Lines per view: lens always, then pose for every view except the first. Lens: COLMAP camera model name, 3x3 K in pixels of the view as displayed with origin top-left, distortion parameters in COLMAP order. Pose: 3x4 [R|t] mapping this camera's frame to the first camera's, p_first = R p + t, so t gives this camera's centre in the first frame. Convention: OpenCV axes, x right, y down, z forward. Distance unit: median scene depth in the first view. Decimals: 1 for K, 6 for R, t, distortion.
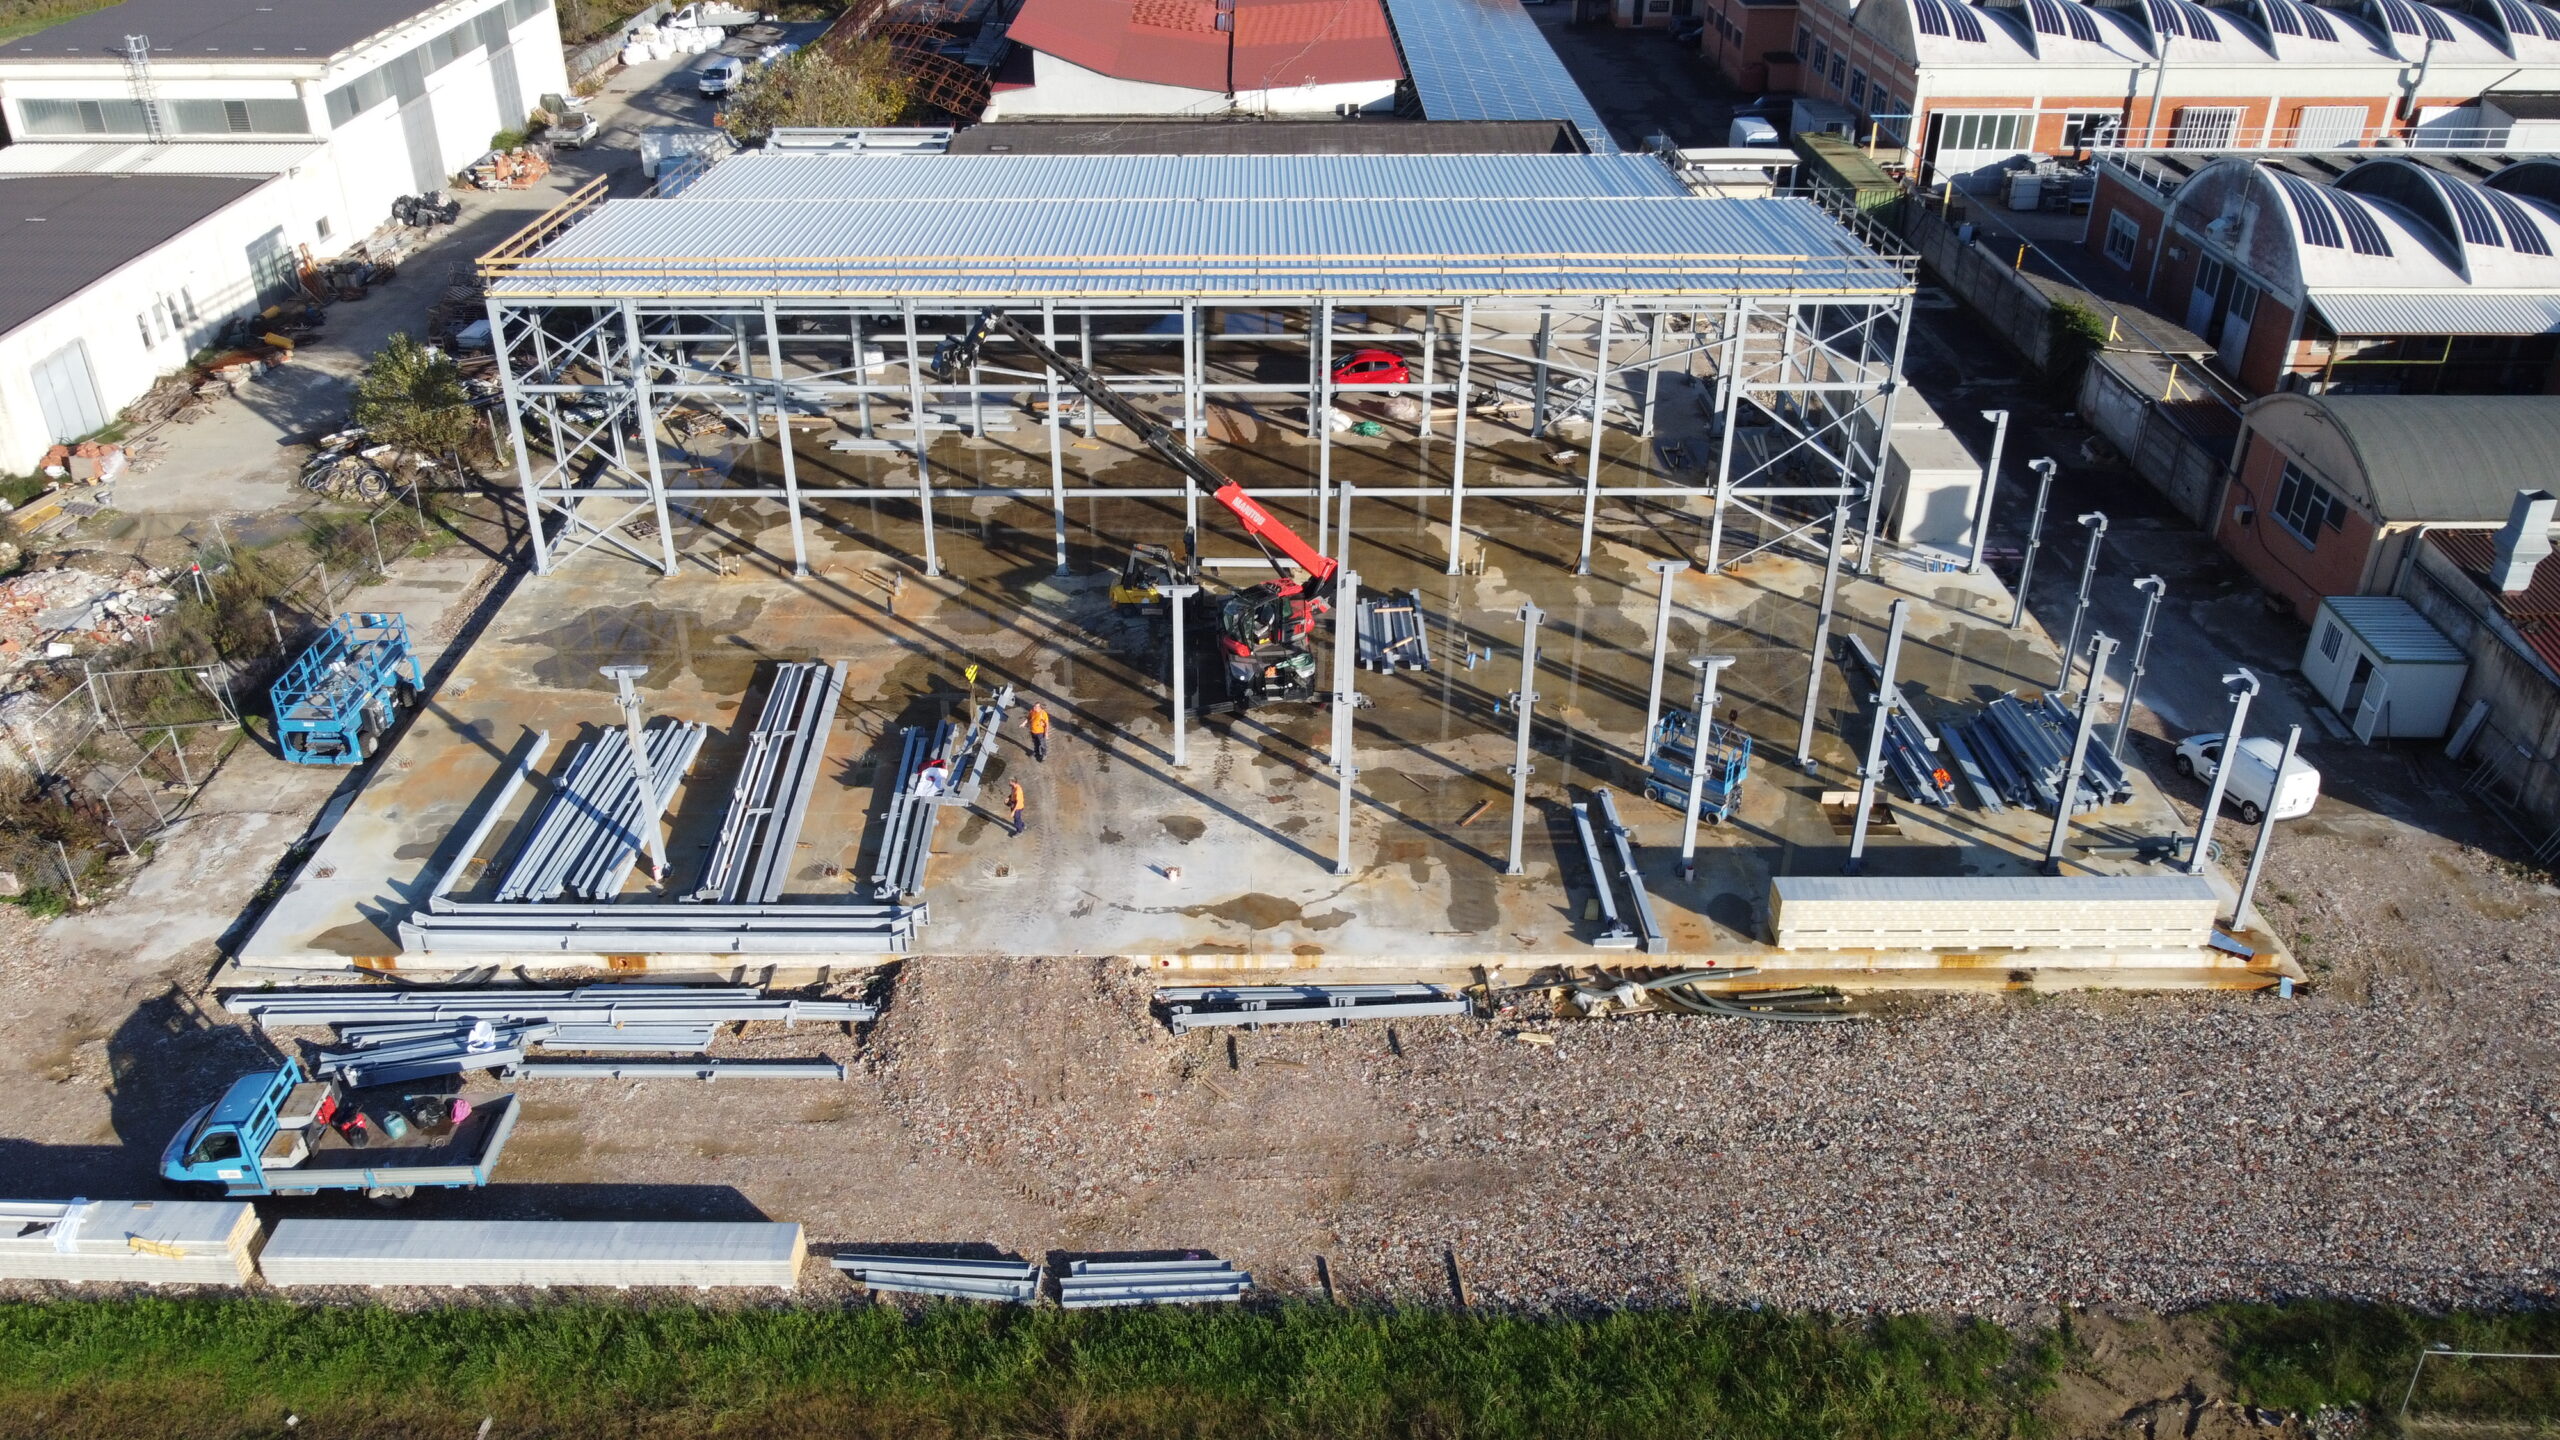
lens RADIAL K [[1967.4, 0, 1280.0], [0, 1967.4, 720.0], [0, 0, 1]] dist [-0.010554, 0.006408]
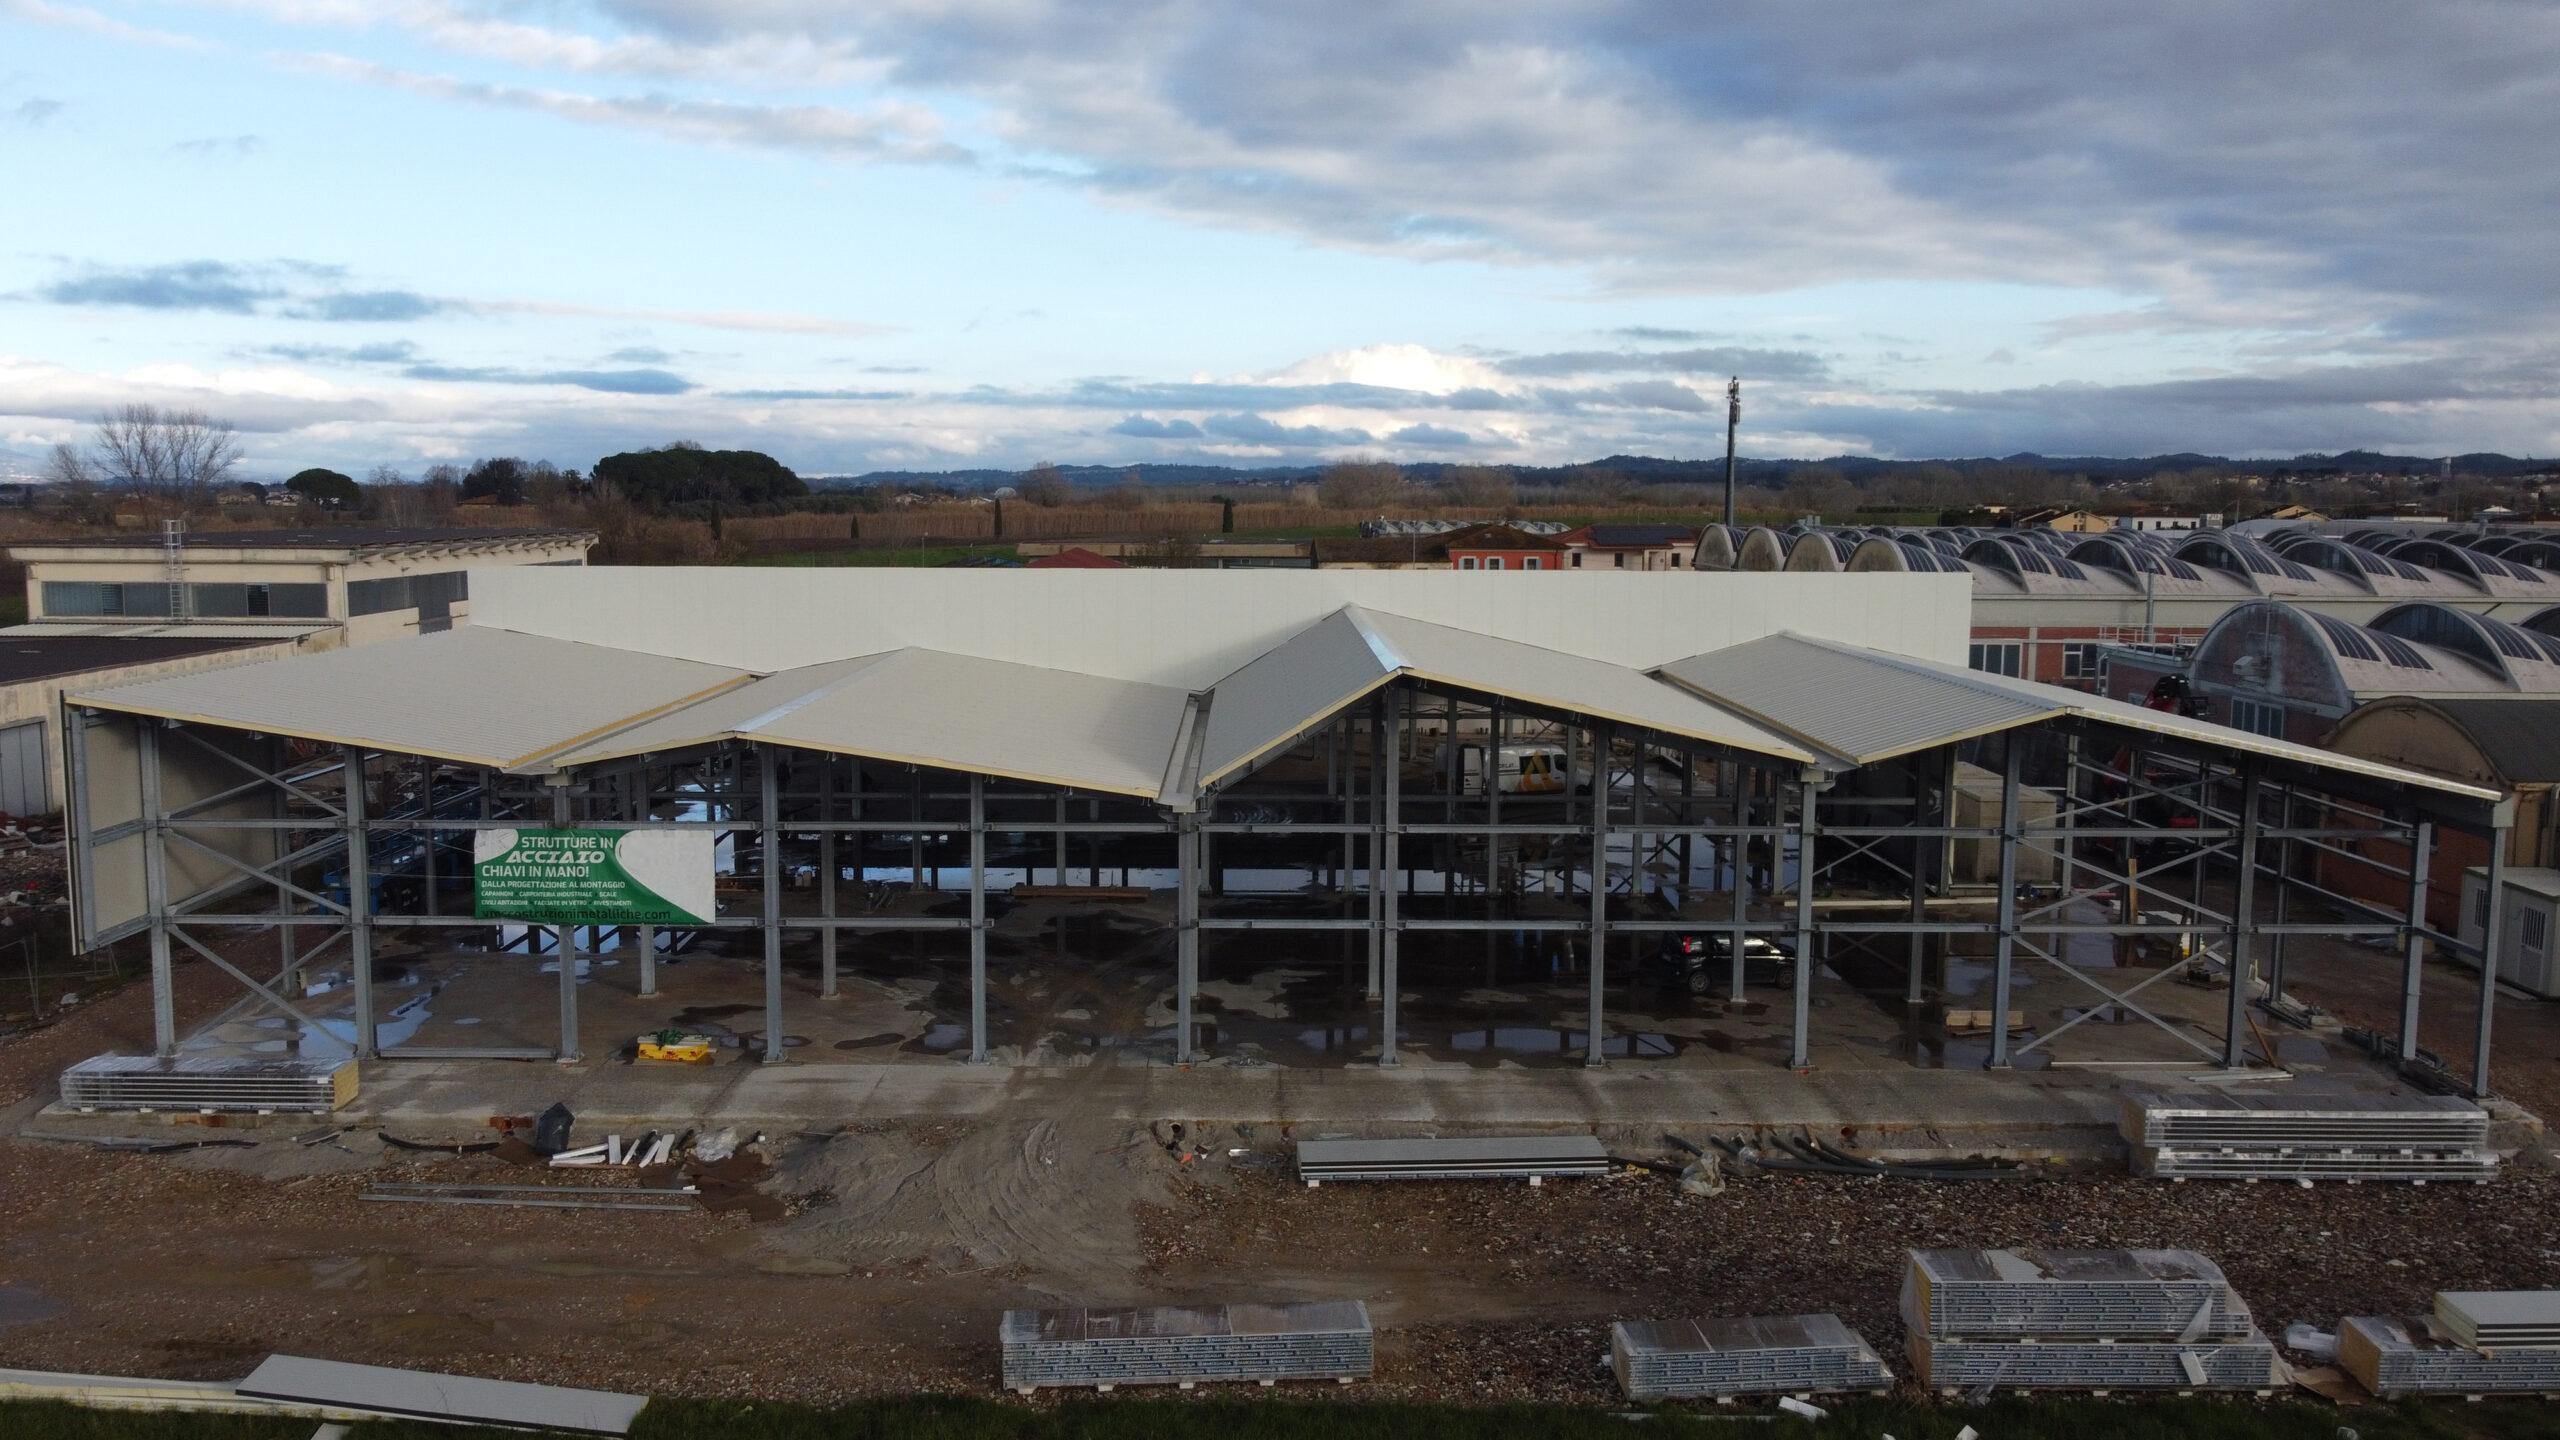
lens RADIAL K [[1967.4, 0, 1280.0], [0, 1967.4, 720.0], [0, 0, 1]] dist [-0.010554, 0.006408]
pose [[0.999984, 0.004129, 0.003955, -0.012163], [-0.002239, 0.919261, -0.393643, 0.180189], [-0.005261, 0.393628, 0.919255, 0.117076]]
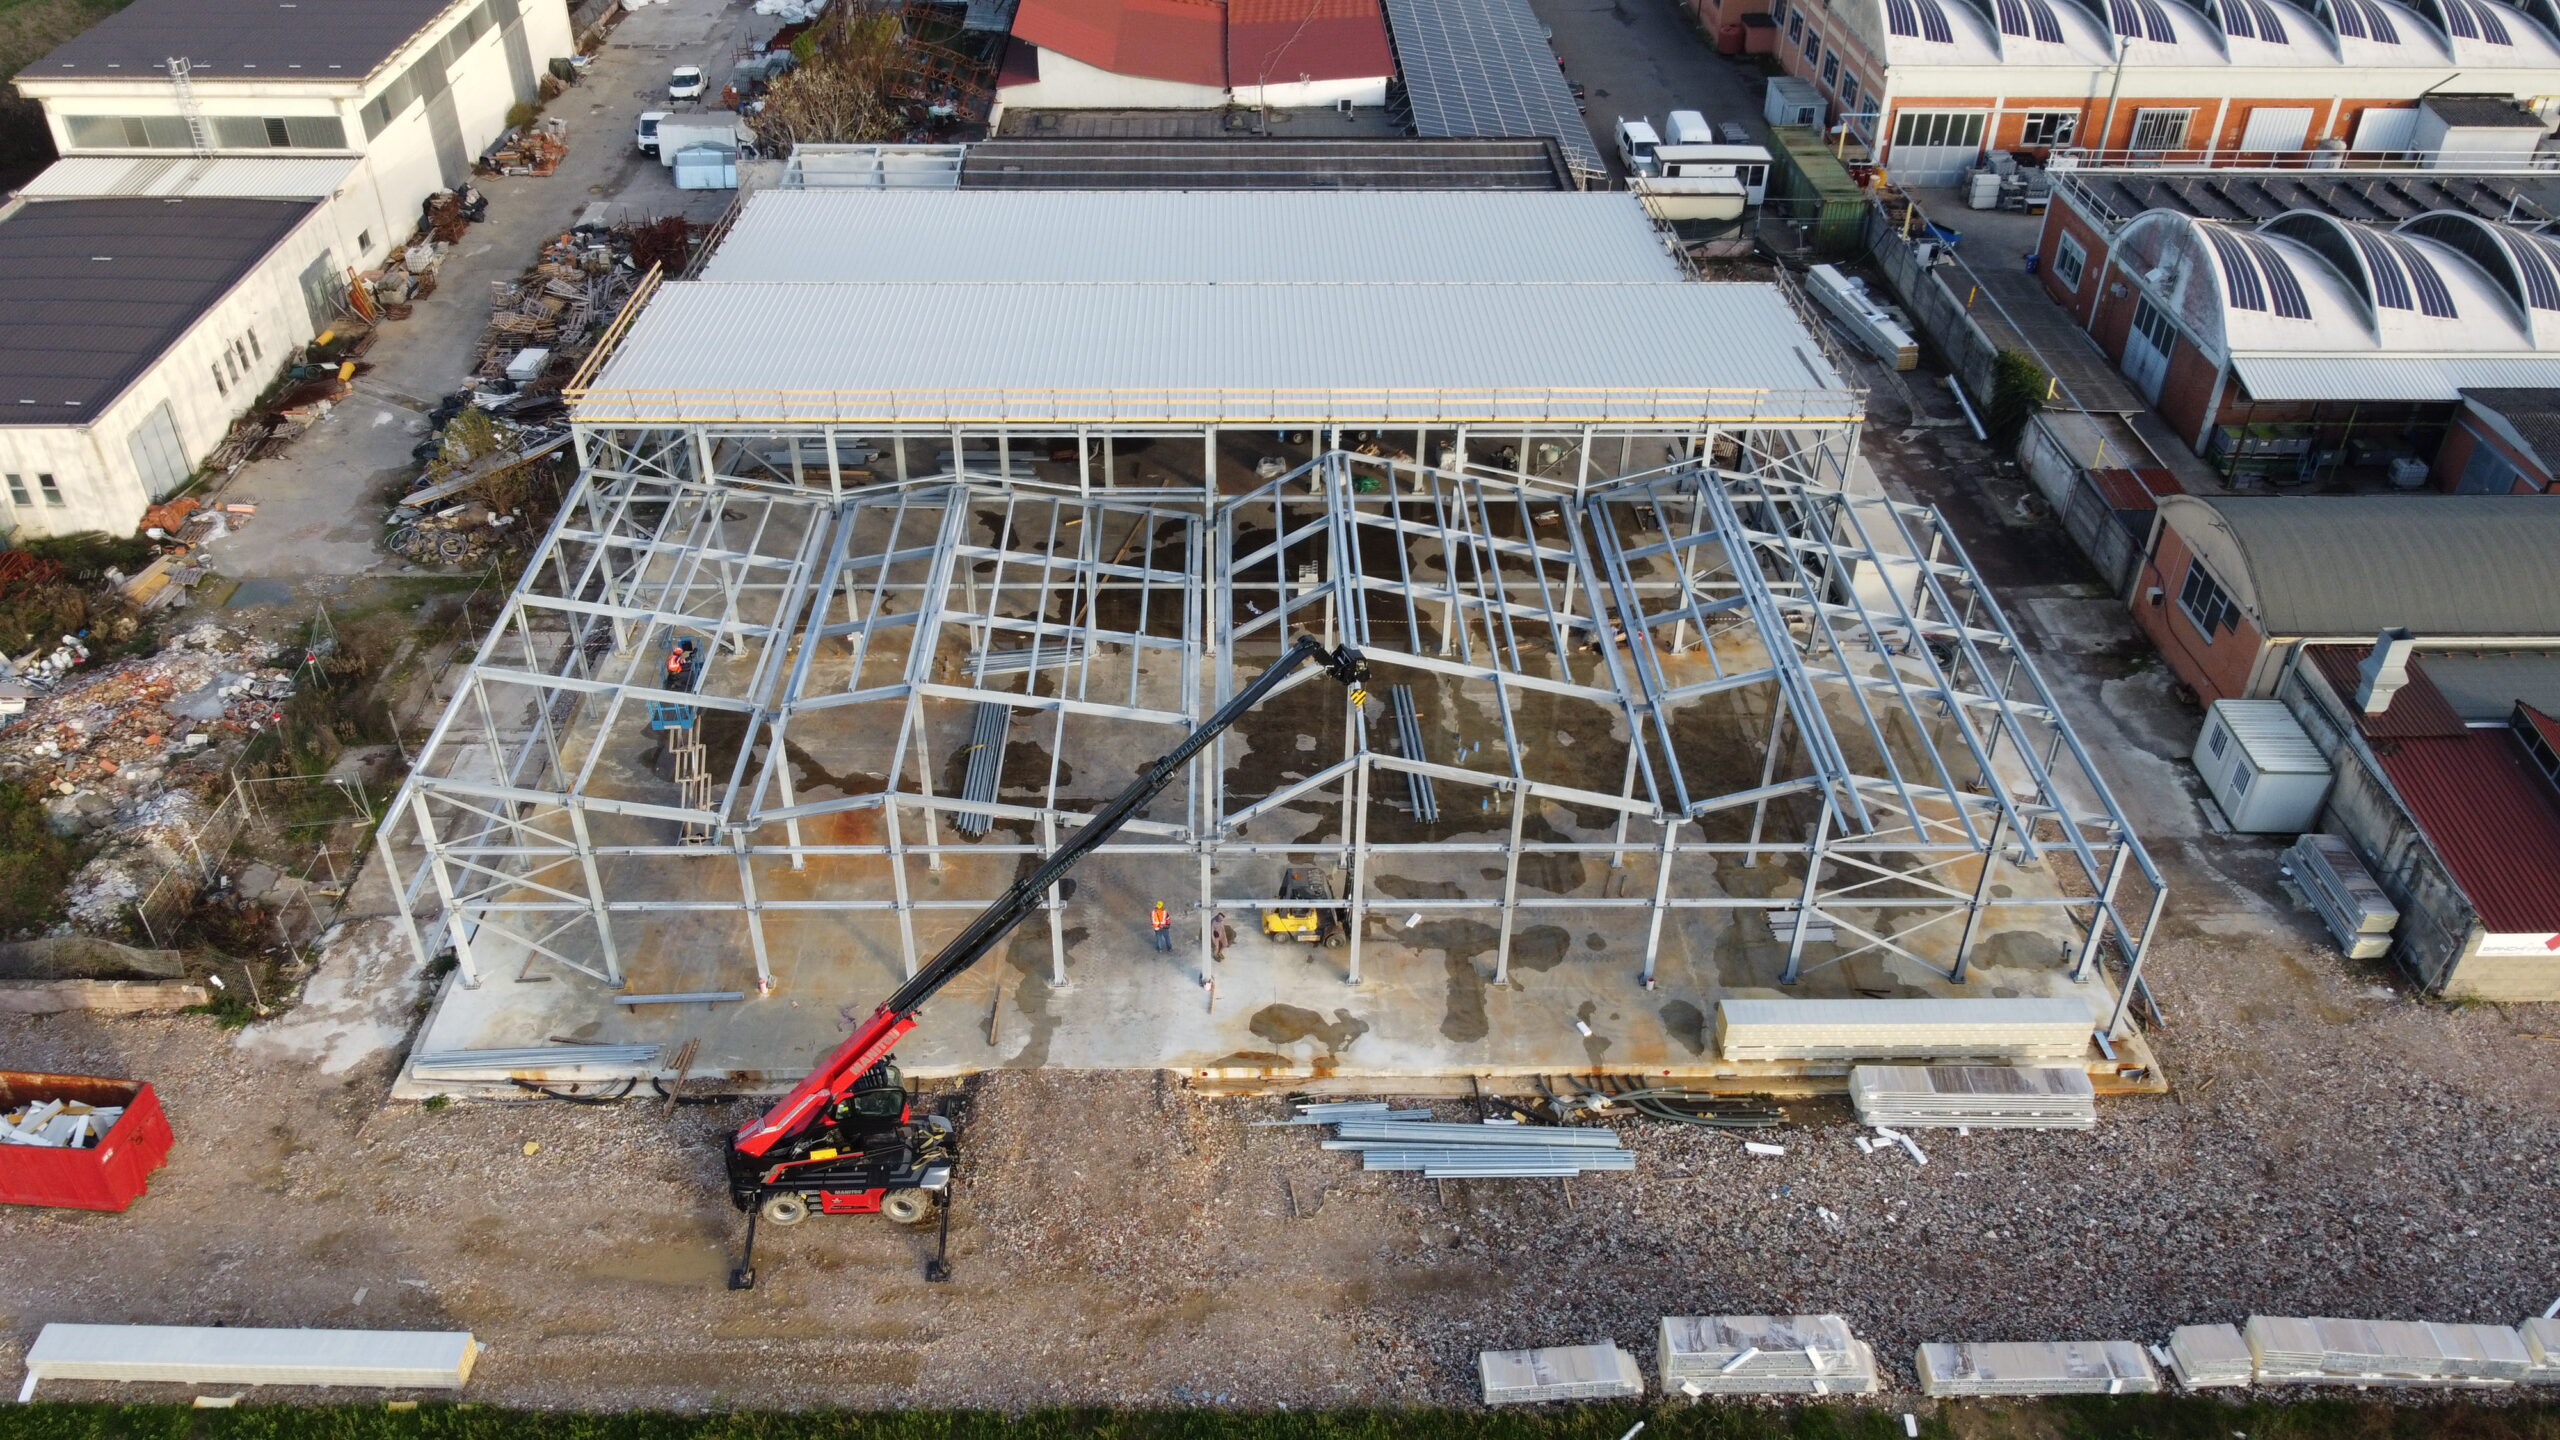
lens RADIAL K [[1967.4, 0, 1280.0], [0, 1967.4, 720.0], [0, 0, 1]] dist [-0.010554, 0.006408]
pose [[0.999869, 0.000183, 0.016193, -0.020155], [-0.001821, 0.994868, 0.101162, -0.129344], [-0.016091, -0.101178, 0.994738, -0.094194]]
